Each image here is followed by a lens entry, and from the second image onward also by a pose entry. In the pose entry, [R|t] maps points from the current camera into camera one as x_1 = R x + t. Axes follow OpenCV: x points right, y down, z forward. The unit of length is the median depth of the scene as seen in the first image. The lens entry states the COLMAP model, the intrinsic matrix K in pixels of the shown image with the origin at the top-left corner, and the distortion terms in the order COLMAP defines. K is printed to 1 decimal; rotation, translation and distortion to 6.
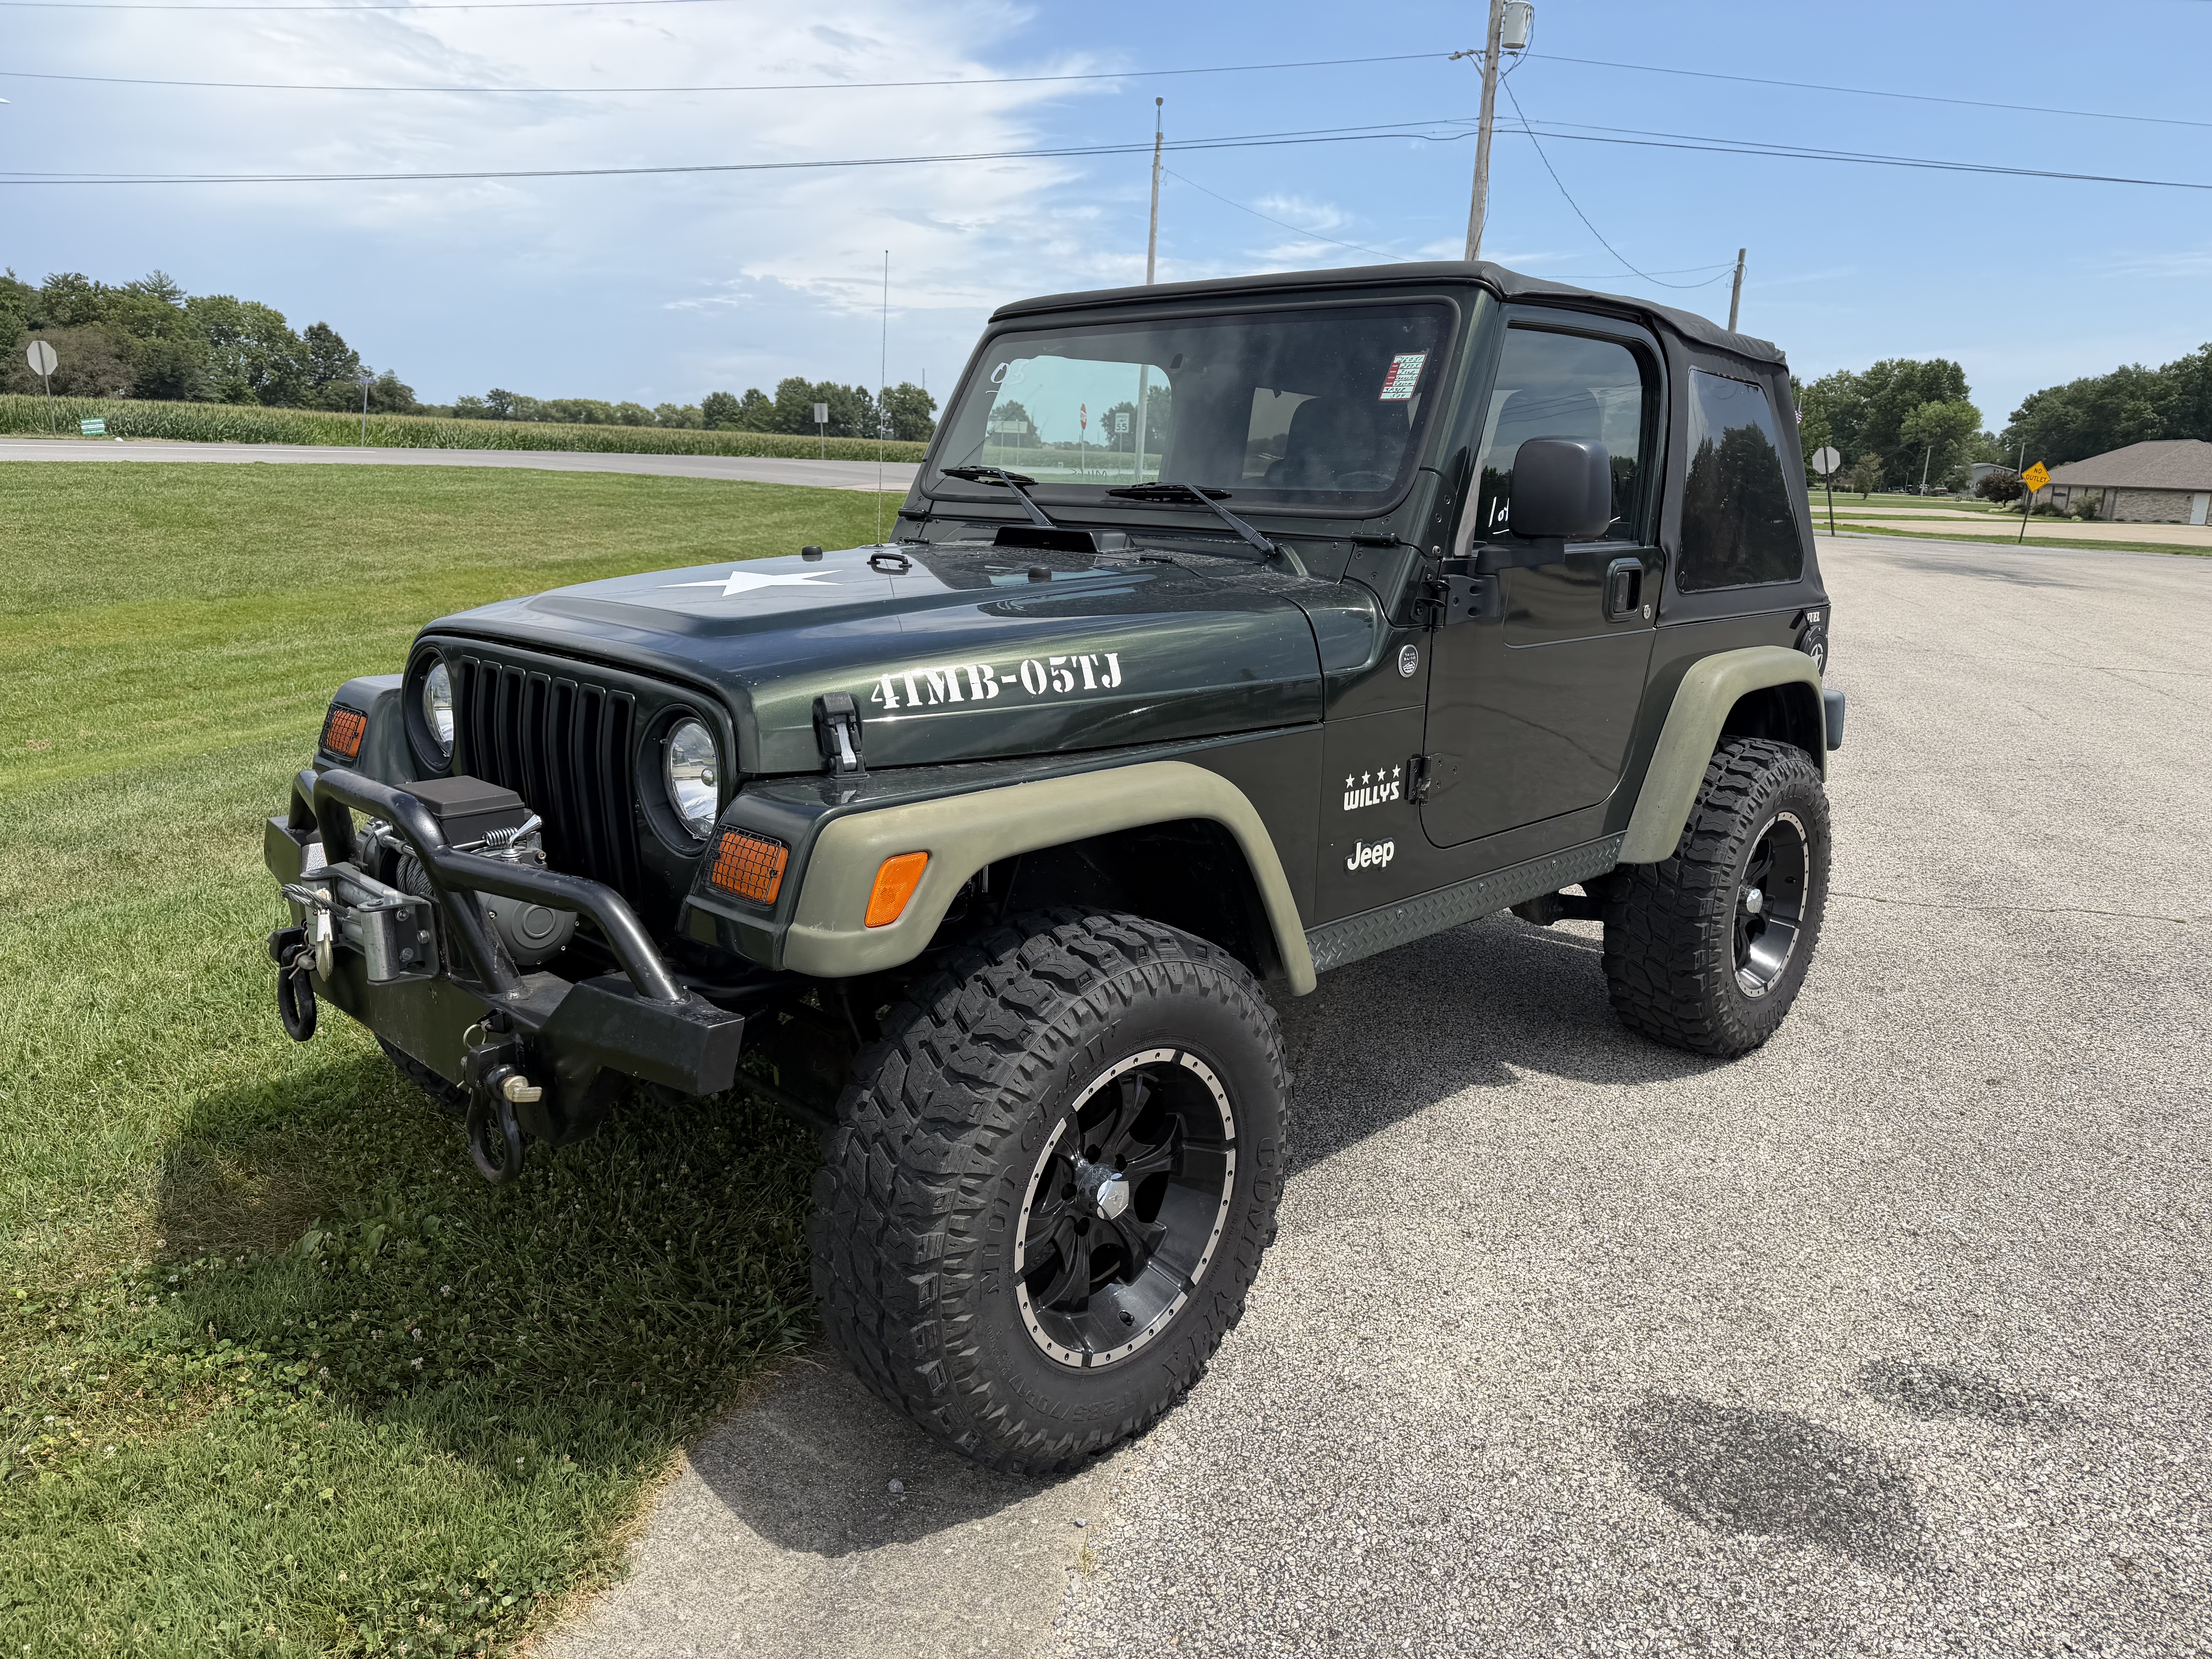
lens RADIAL K [[1575.7, 0, 1106.0], [0, 1575.7, 829.5], [0, 0, 1]] dist [0.017015, -0.020519]
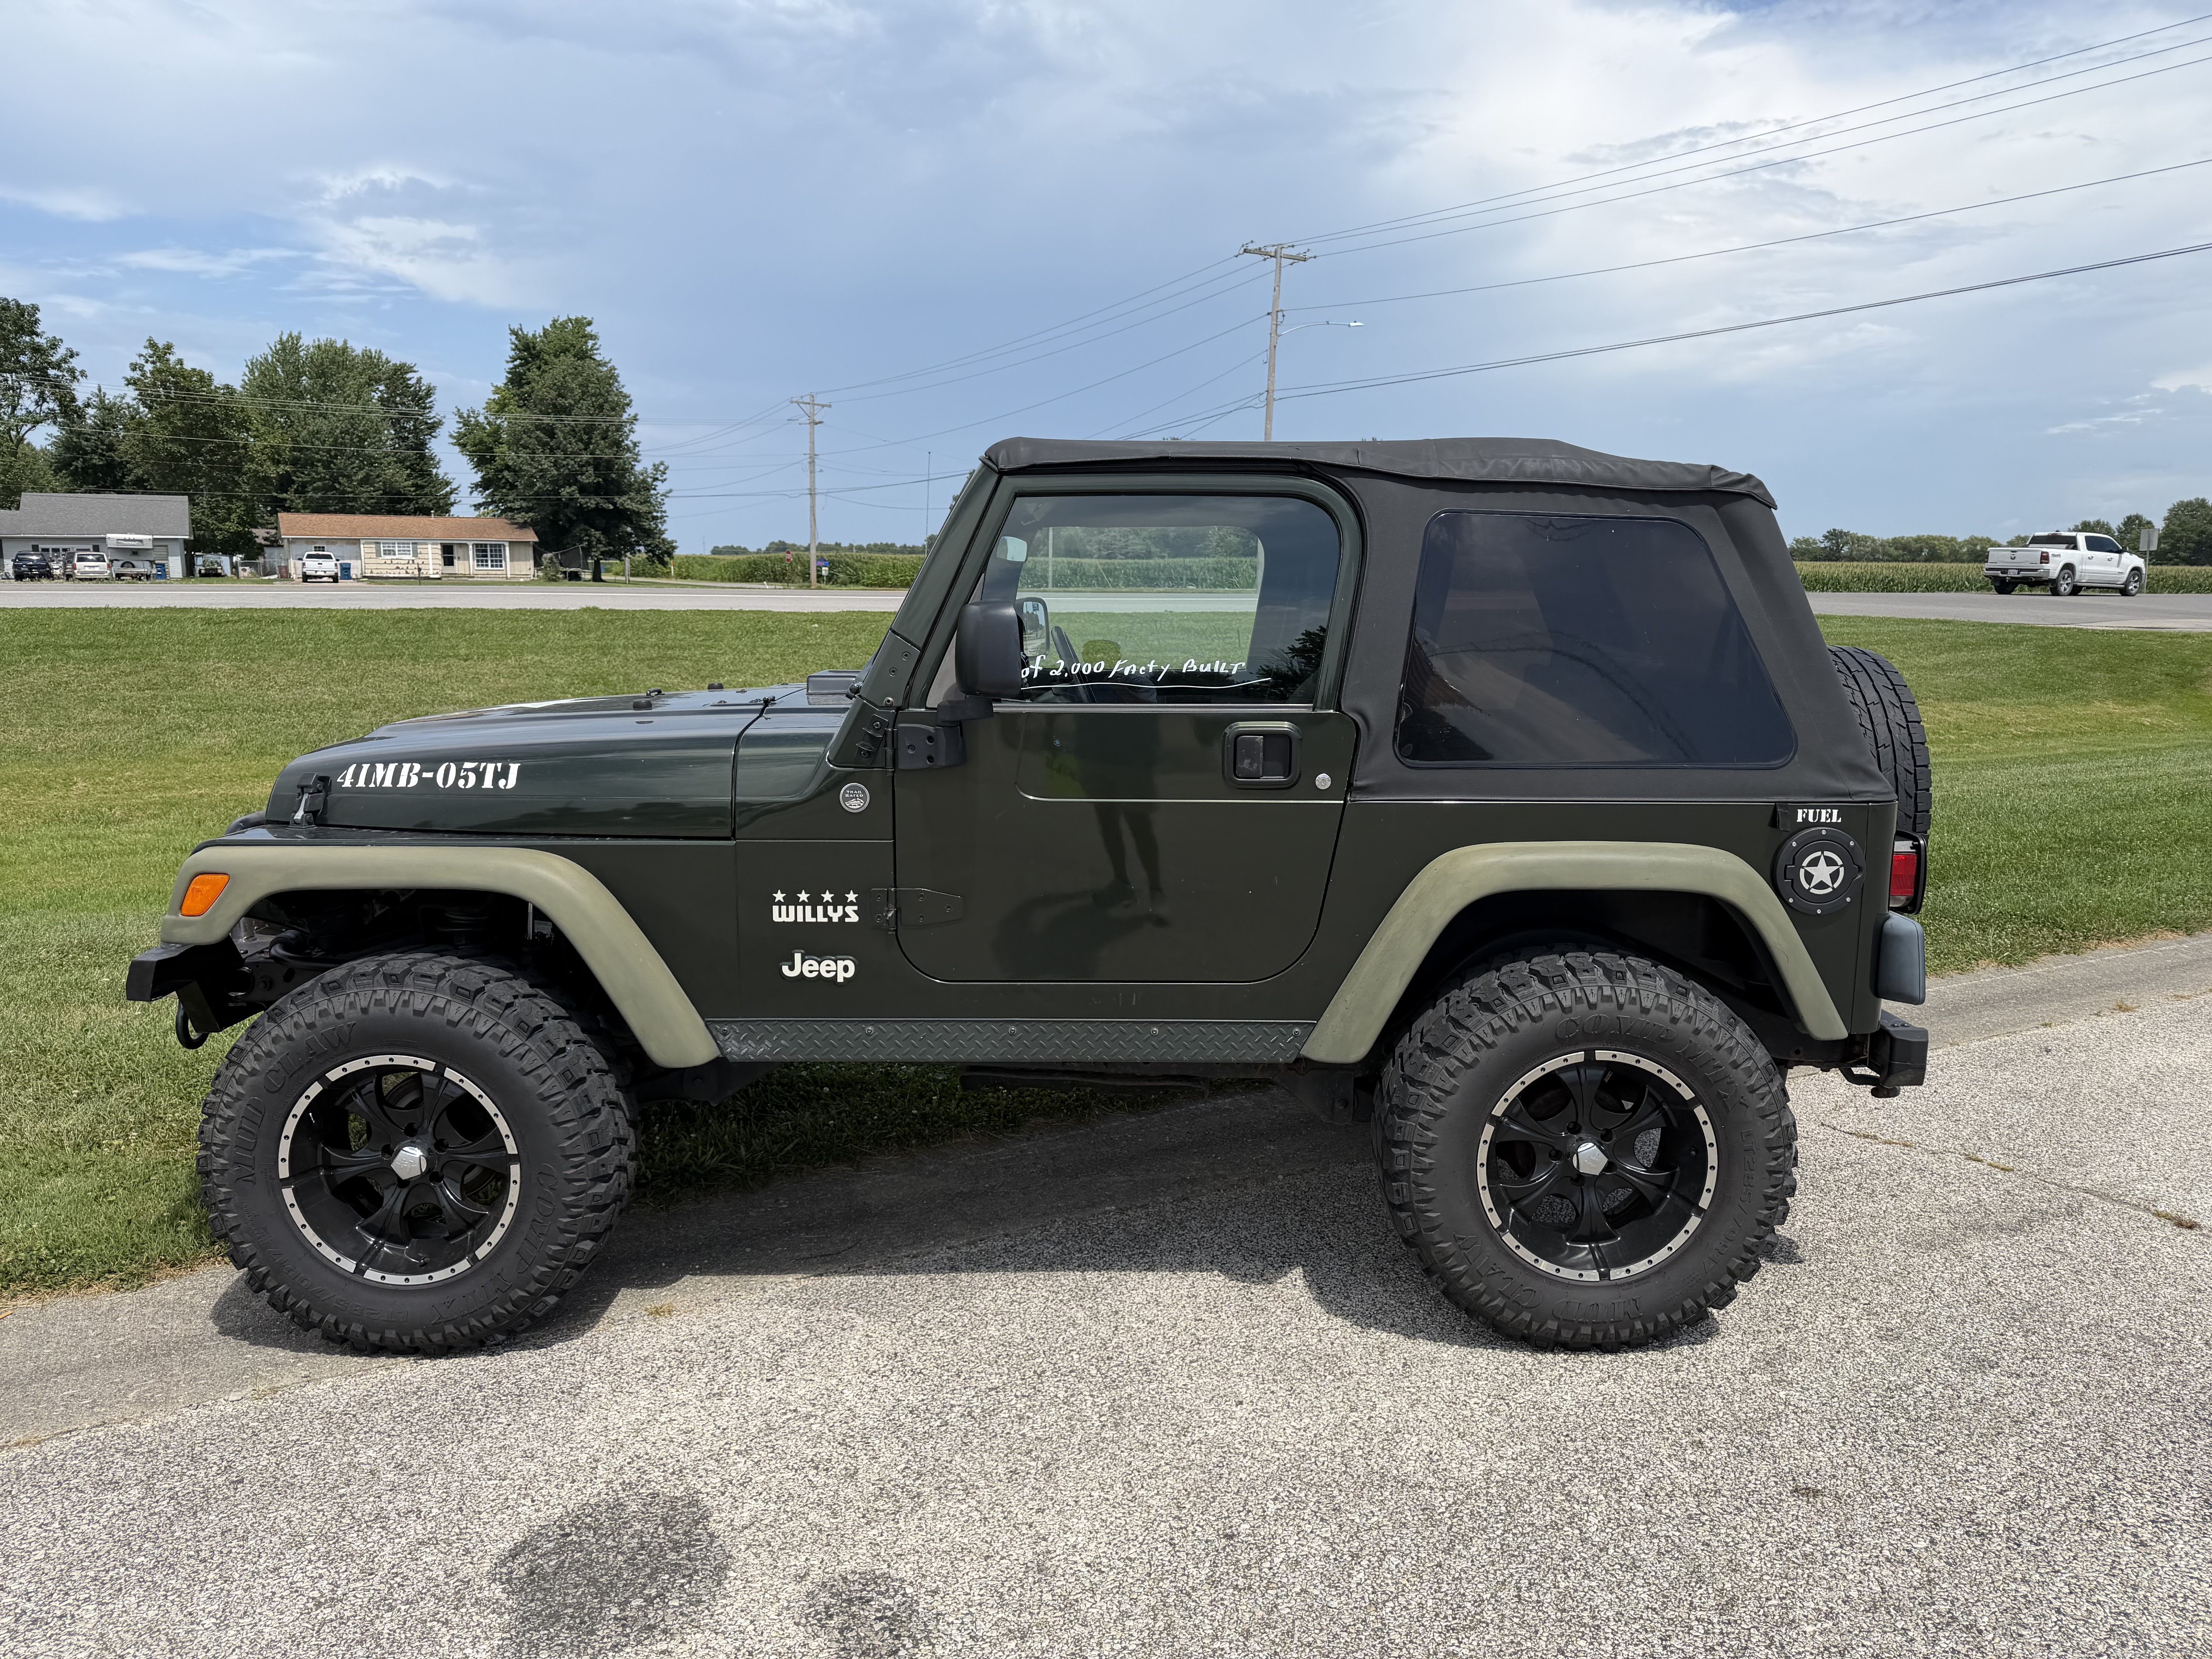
lens RADIAL K [[1593.4, 0, 1113.4], [0, 1593.4, 843.6], [0, 0, 1]] dist [-0.004657, -0.010164]
pose [[0.694151, 0.093745, -0.713699, 0.842651], [-0.149044, 0.988715, -0.015093, -0.064375], [0.704230, 0.116849, 0.700290, 0.274743]]
